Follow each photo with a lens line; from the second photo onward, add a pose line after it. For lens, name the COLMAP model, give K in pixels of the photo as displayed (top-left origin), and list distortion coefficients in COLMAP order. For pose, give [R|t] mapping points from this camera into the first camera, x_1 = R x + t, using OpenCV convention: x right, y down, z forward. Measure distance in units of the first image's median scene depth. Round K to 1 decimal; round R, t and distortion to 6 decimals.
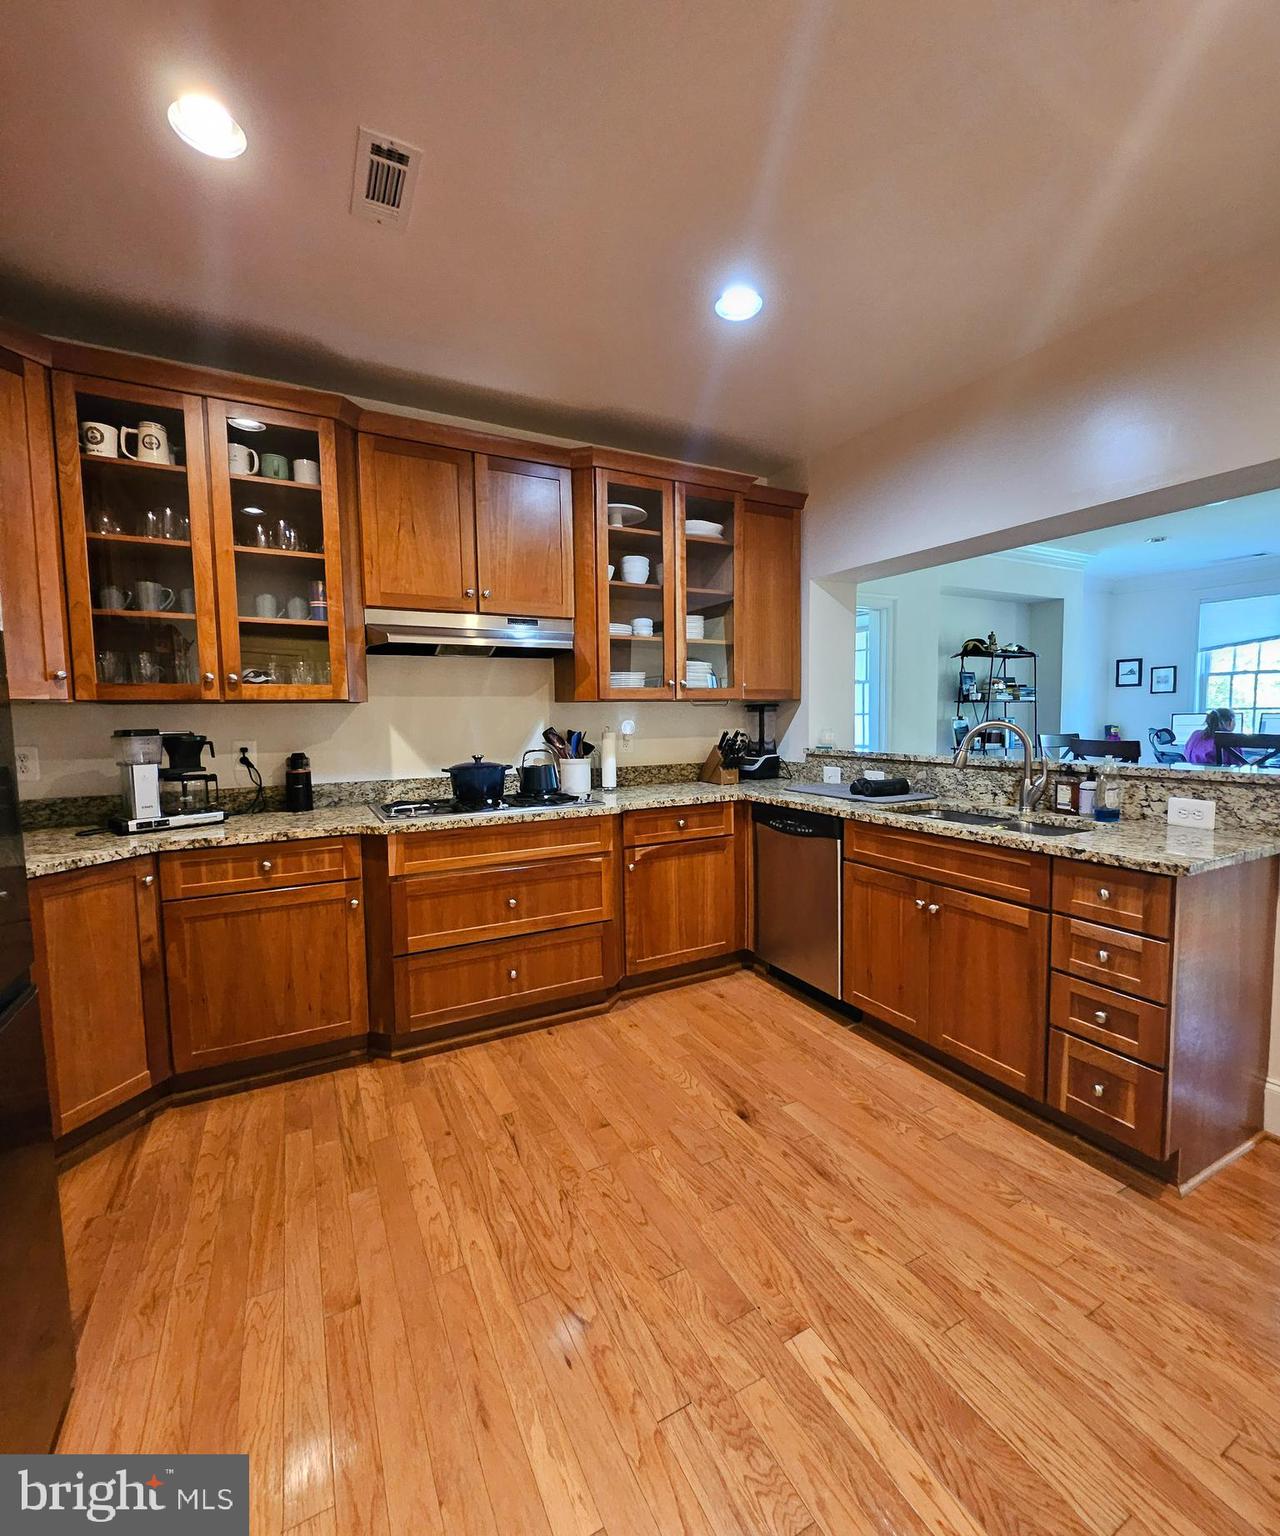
lens RADIAL K [[670.7, 0, 639.7], [0, 670.7, 770.3], [0, 0, 1]] dist [0.002398, 0.000267]
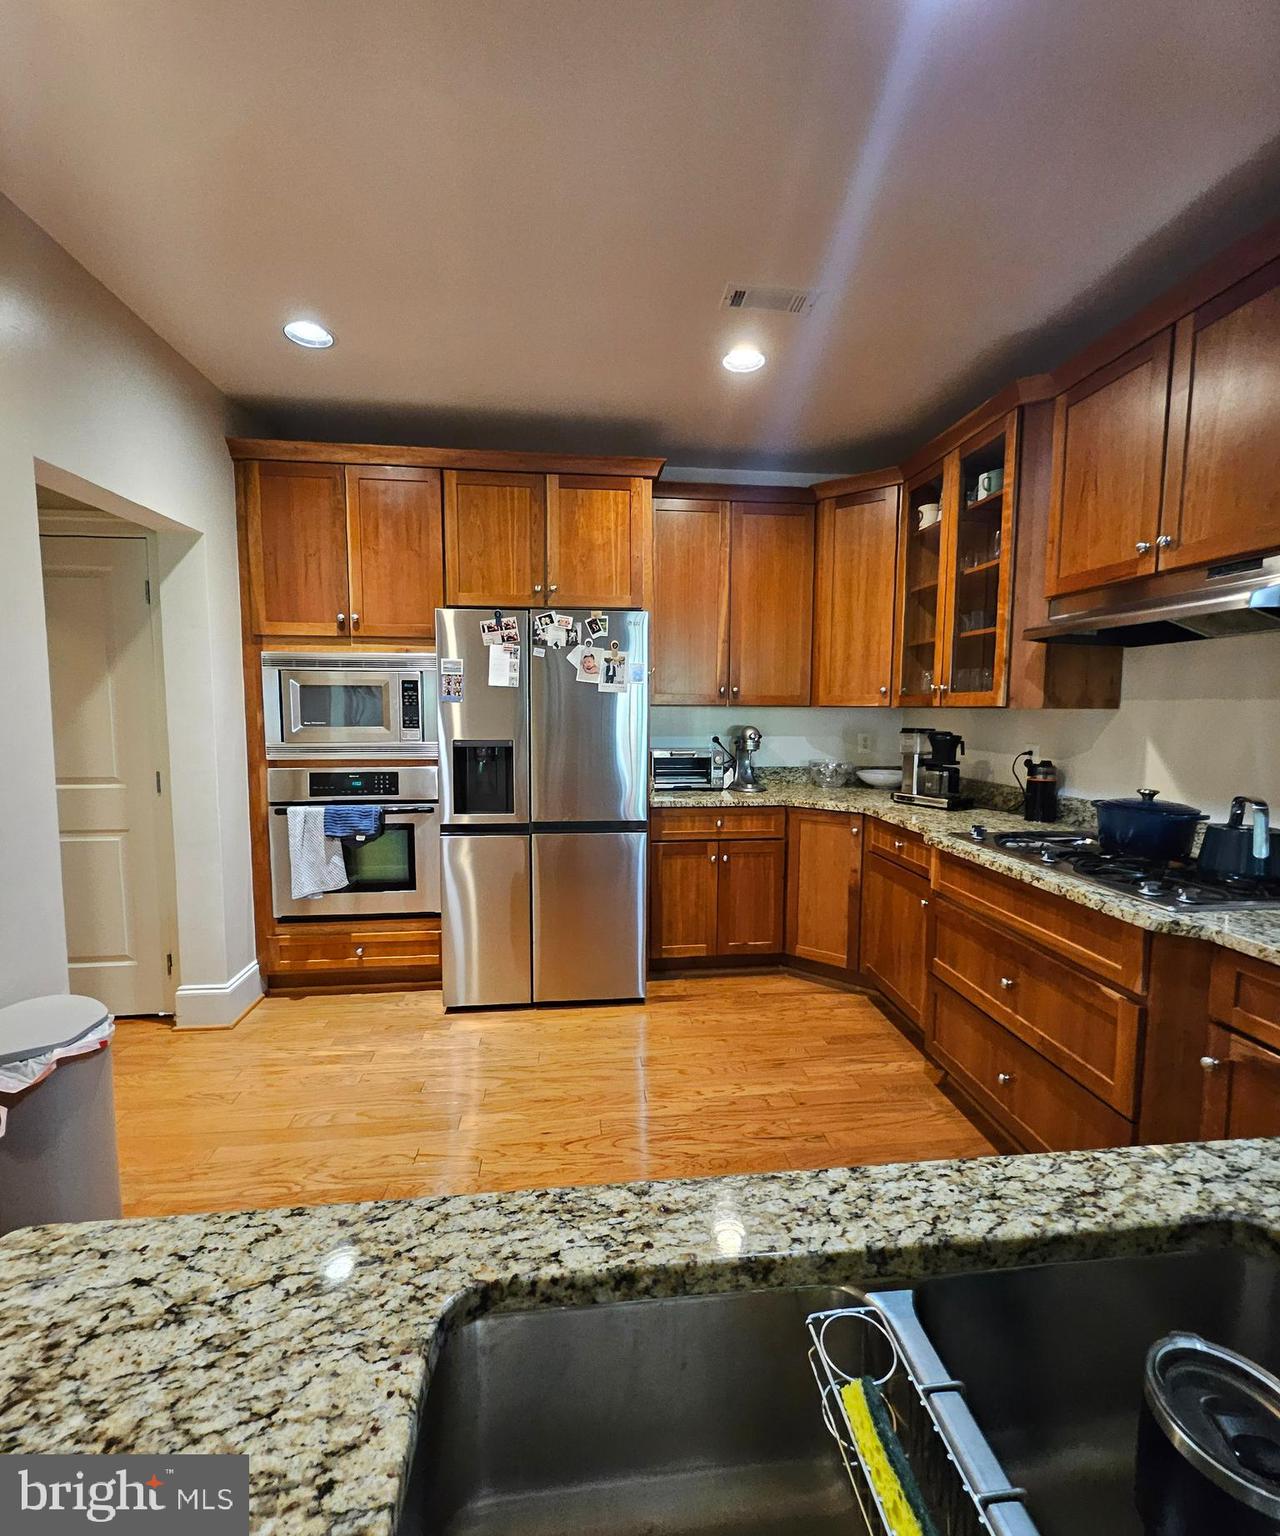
lens RADIAL K [[670.7, 0, 647.0], [0, 670.7, 755.0], [0, 0, 1]] dist [0.002398, 0.000267]
pose [[-0.361261, 0.083321, -0.928735, 0.687323], [-0.074394, 0.990249, 0.117778, -0.121851], [0.929492, 0.111641, -0.351540, 0.944831]]
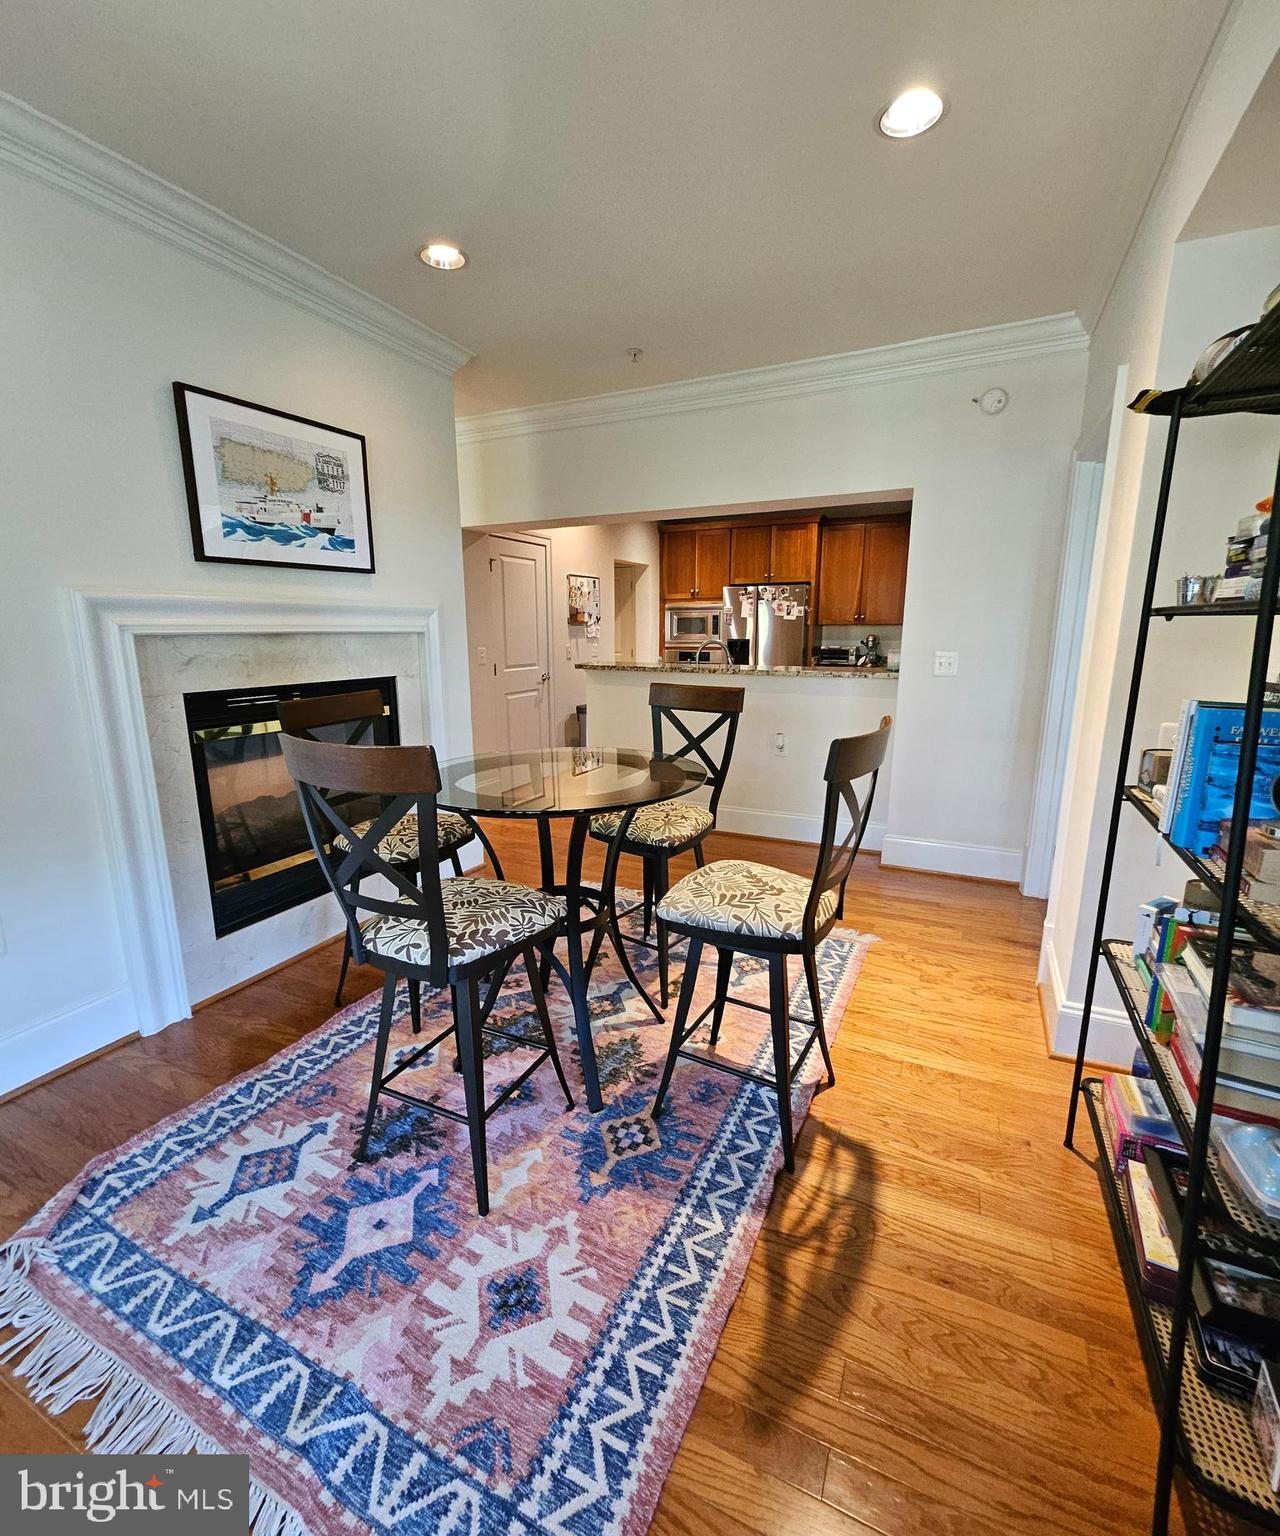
lens RADIAL K [[670.7, 0, 644.2], [0, 670.7, 772.8], [0, 0, 1]] dist [0.002398, 0.000267]
pose [[-0.796386, 0.132526, -0.590090, 1.770736], [-0.040744, 0.961723, 0.270978, -0.198006], [0.603414, 0.239846, -0.760503, 2.289018]]
